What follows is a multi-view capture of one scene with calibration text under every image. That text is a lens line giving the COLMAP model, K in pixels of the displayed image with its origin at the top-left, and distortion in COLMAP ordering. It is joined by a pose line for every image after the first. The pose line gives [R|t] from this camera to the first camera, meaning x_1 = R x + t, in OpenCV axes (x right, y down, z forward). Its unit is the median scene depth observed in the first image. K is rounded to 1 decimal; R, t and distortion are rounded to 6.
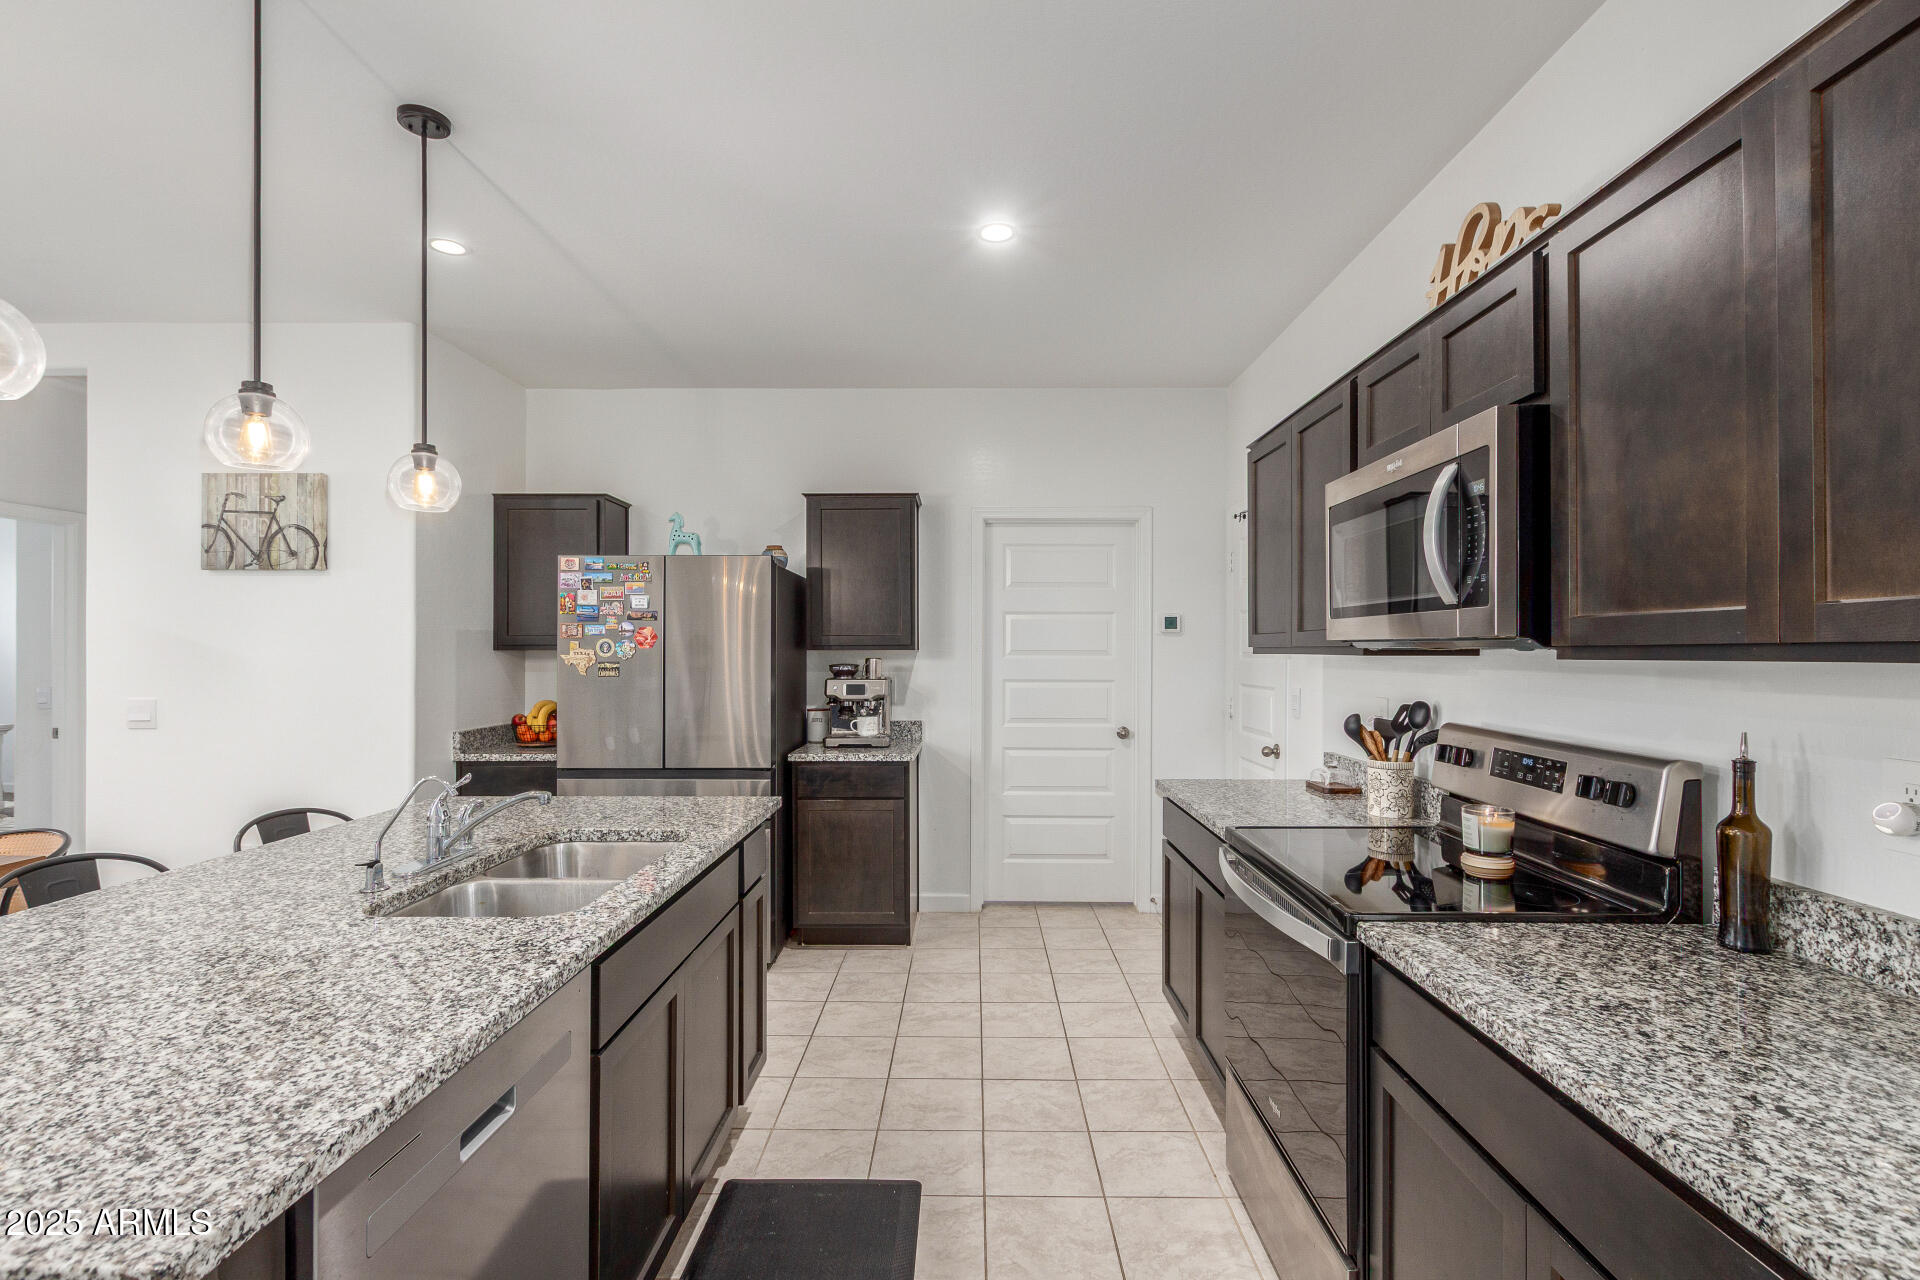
lens RADIAL K [[874.7, 0, 967.7], [0, 874.7, 642.6], [0, 0, 1]] dist [0.001277, 0.000336]
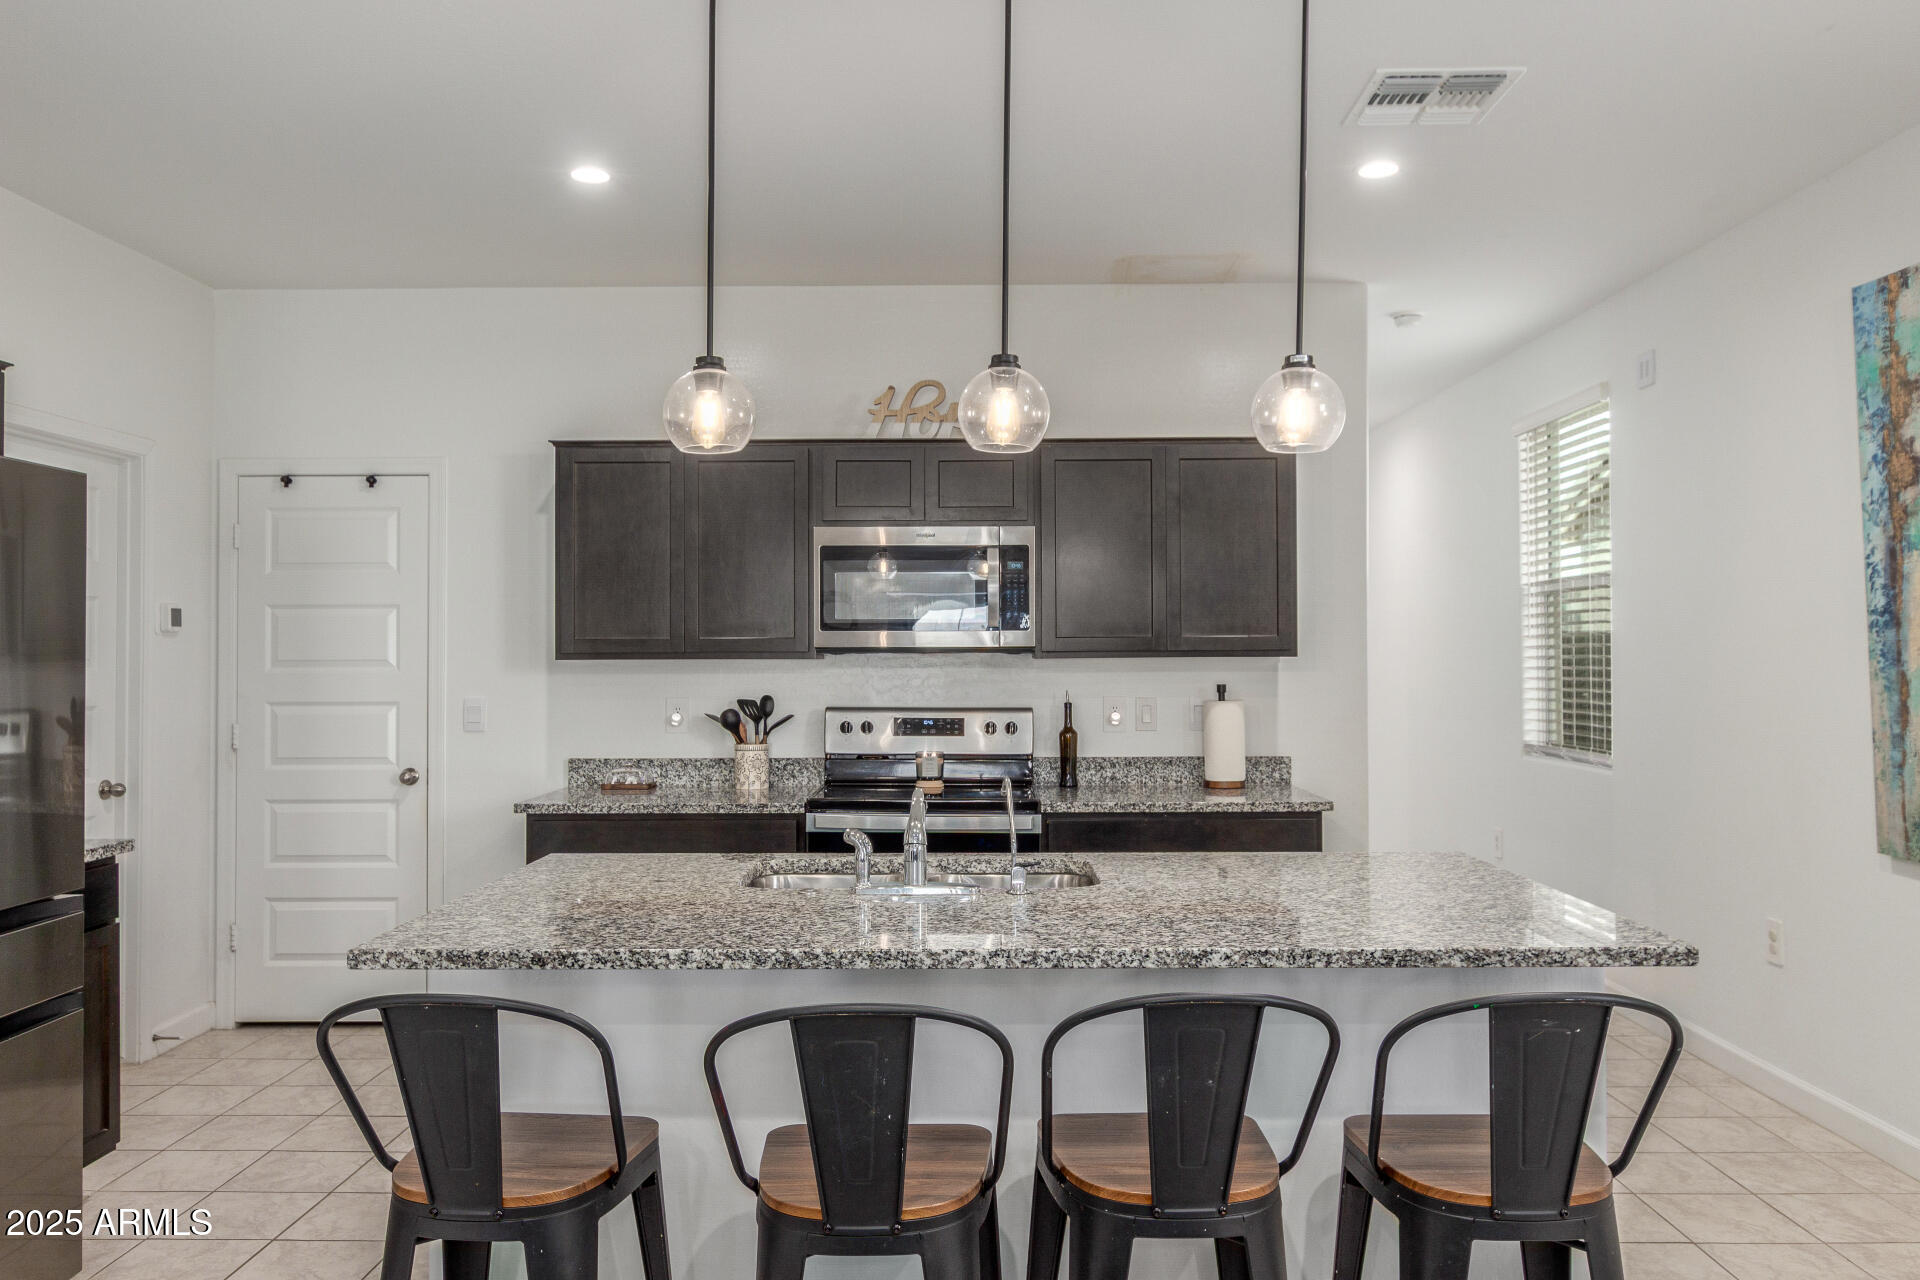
lens RADIAL K [[1418.8, 0, 960.0], [0, 1418.8, 640.0], [0, 0, 1]] dist [0.004010, 0.002728]
pose [[0.000612, 0.006174, 0.999981, -2.076250], [-0.003885, 0.999973, -0.006172, -0.001859], [-0.999992, -0.003881, 0.000636, 0.969143]]
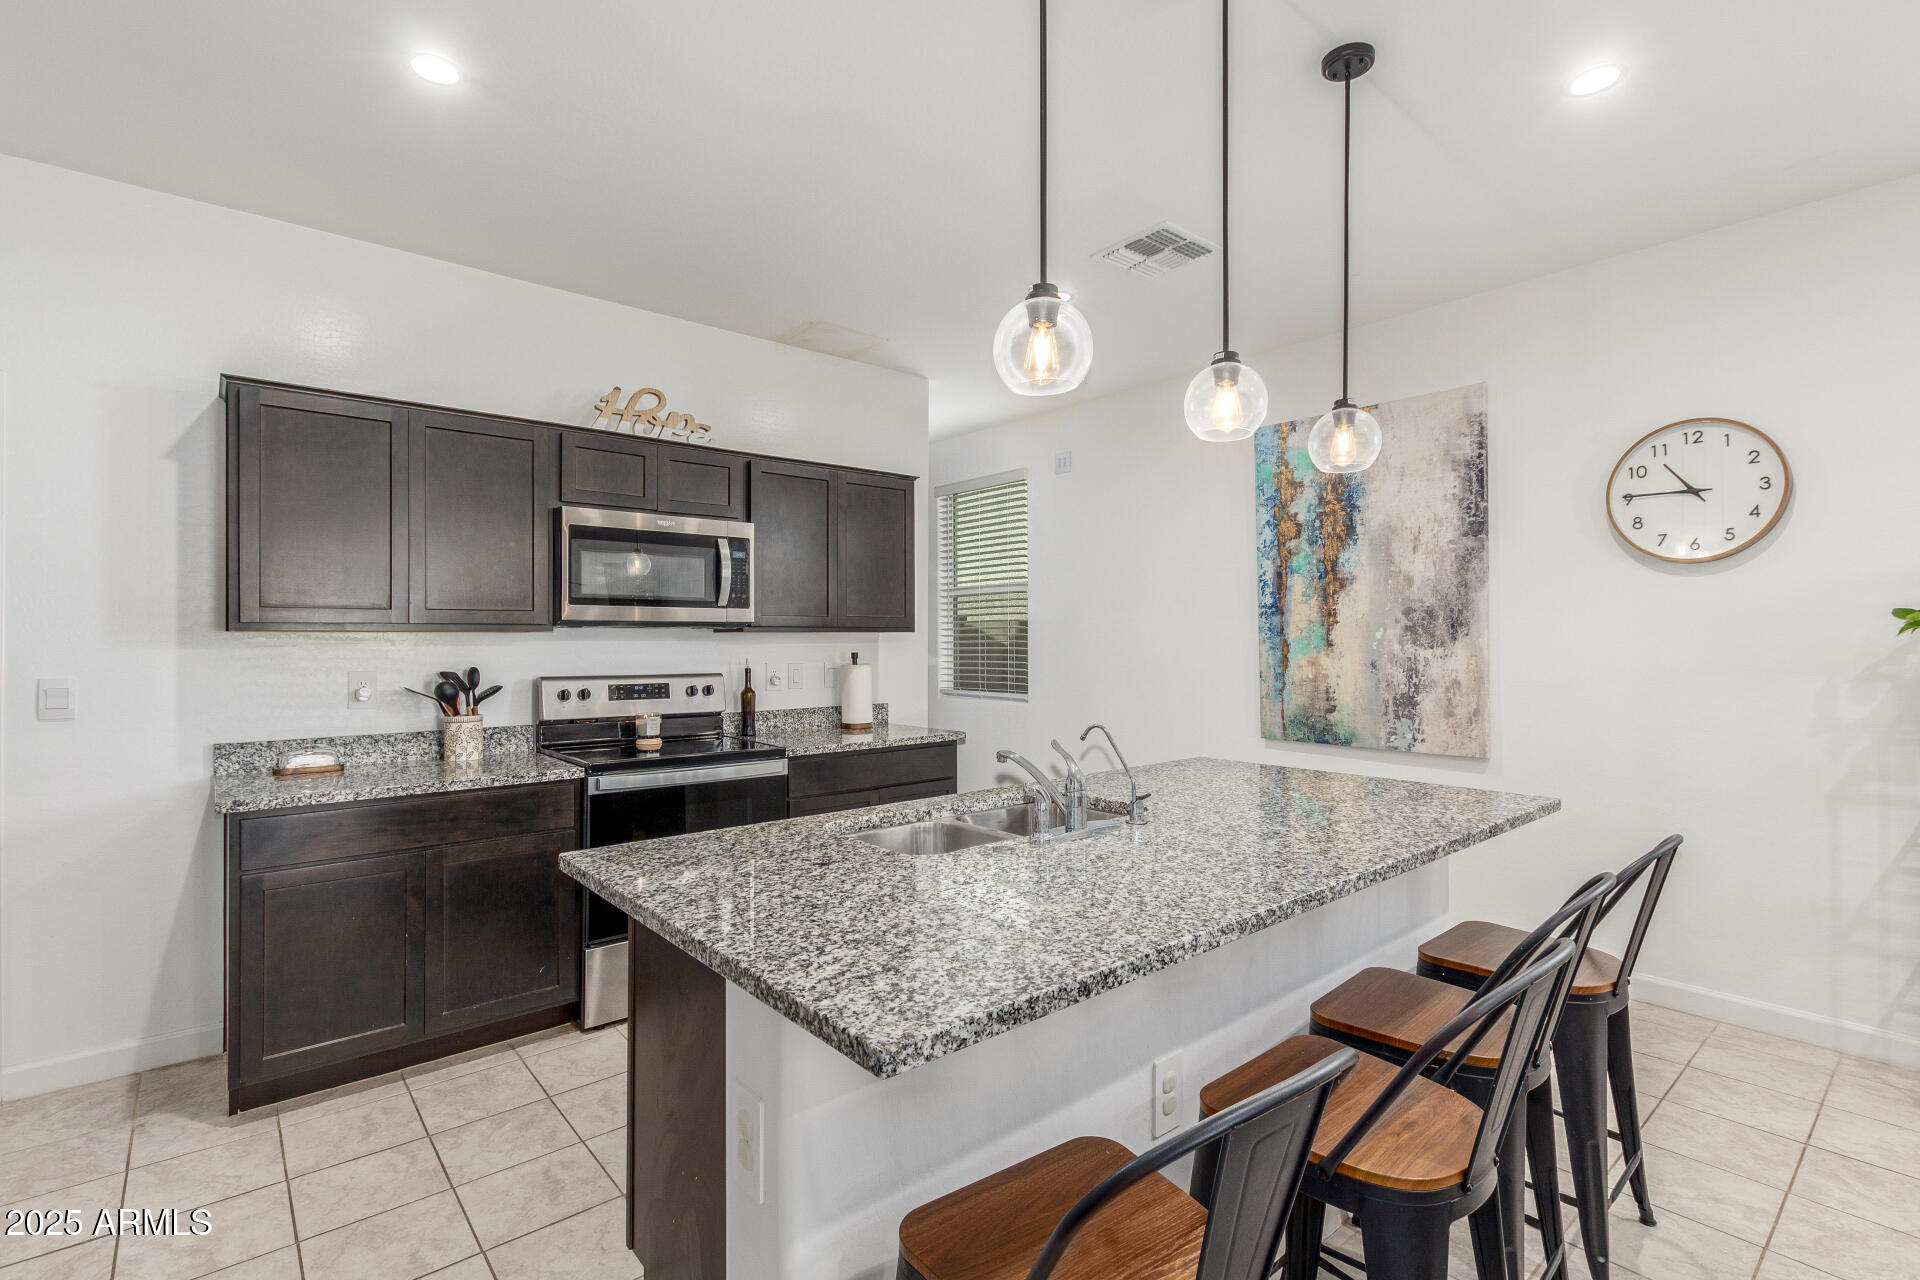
lens RADIAL K [[874.7, 0, 967.7], [0, 874.7, 642.6], [0, 0, 1]] dist [0.001277, 0.000336]
pose [[-0.653601, -0.004220, 0.756828, -1.275030], [-0.004493, 0.999988, 0.001696, 0.033576], [-0.756826, -0.002292, -0.653612, 1.744784]]
